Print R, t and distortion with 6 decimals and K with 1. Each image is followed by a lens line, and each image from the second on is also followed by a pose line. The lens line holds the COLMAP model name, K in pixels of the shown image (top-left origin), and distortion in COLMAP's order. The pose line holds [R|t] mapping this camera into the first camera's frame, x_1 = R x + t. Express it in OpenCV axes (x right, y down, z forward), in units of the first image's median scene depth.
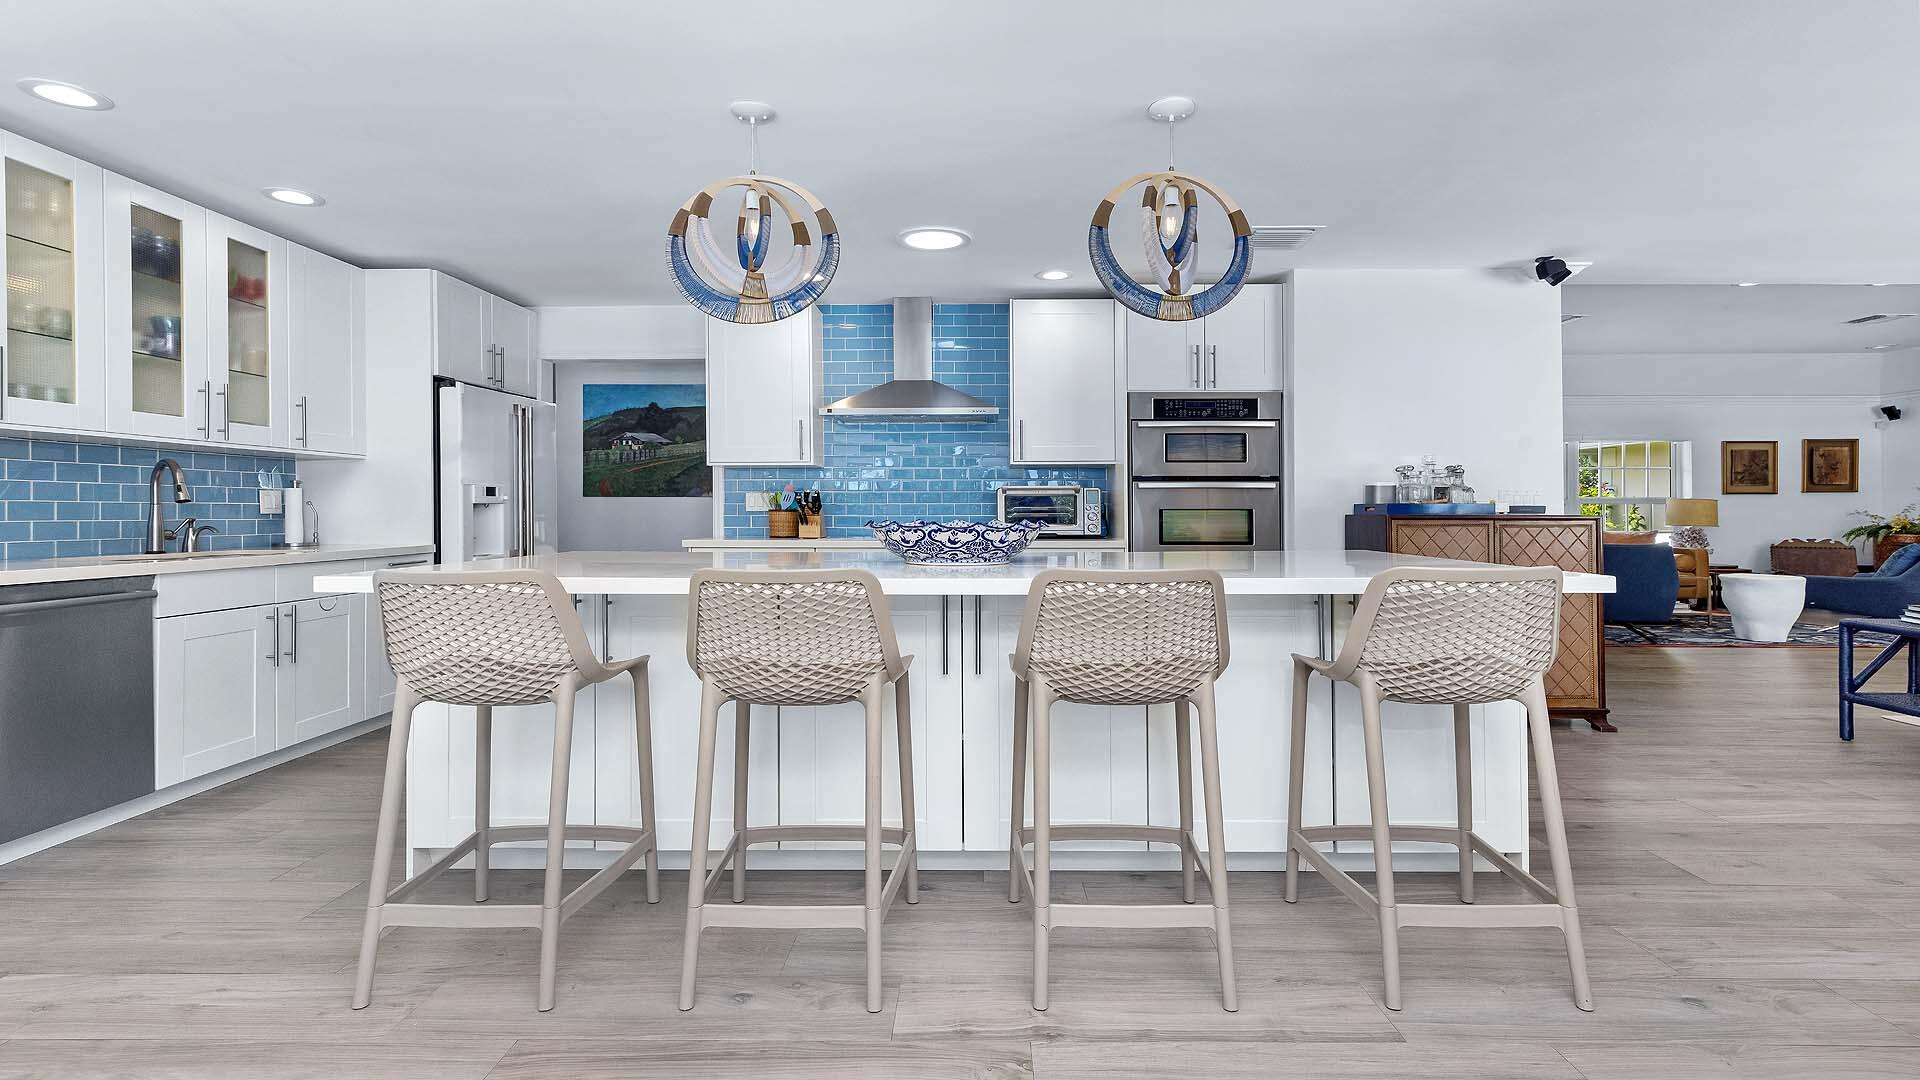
lens RADIAL K [[889.4, 0, 985.7], [0, 889.4, 509.9], [0, 0, 1]] dist [0.004351, 0.000200]
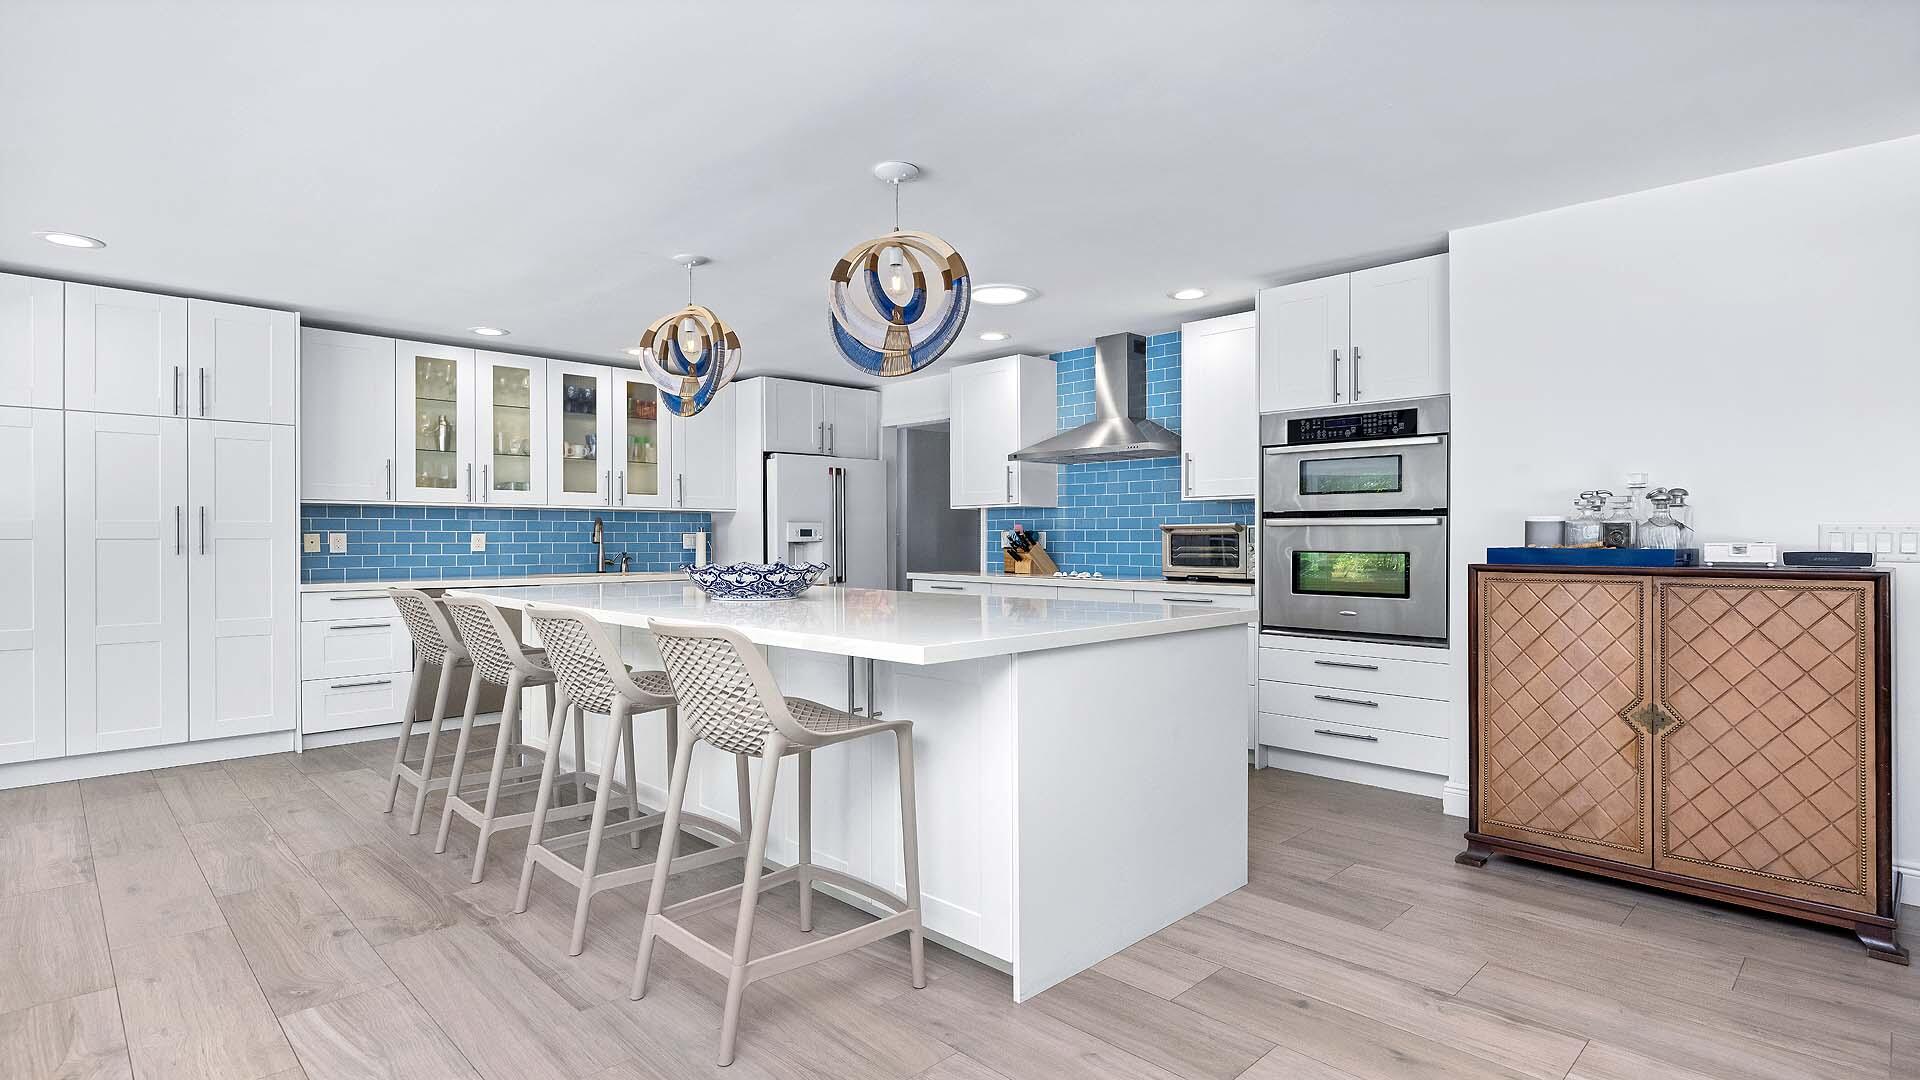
lens RADIAL K [[921.5, 0, 962.4], [0, 921.5, 533.2], [0, 0, 1]] dist [-0.004079, 0.000315]
pose [[0.721645, -0.003561, -0.692254, 0.585045], [0.000034, 0.999987, -0.005108, -0.013535], [0.692263, 0.003662, 0.721636, 0.158073]]
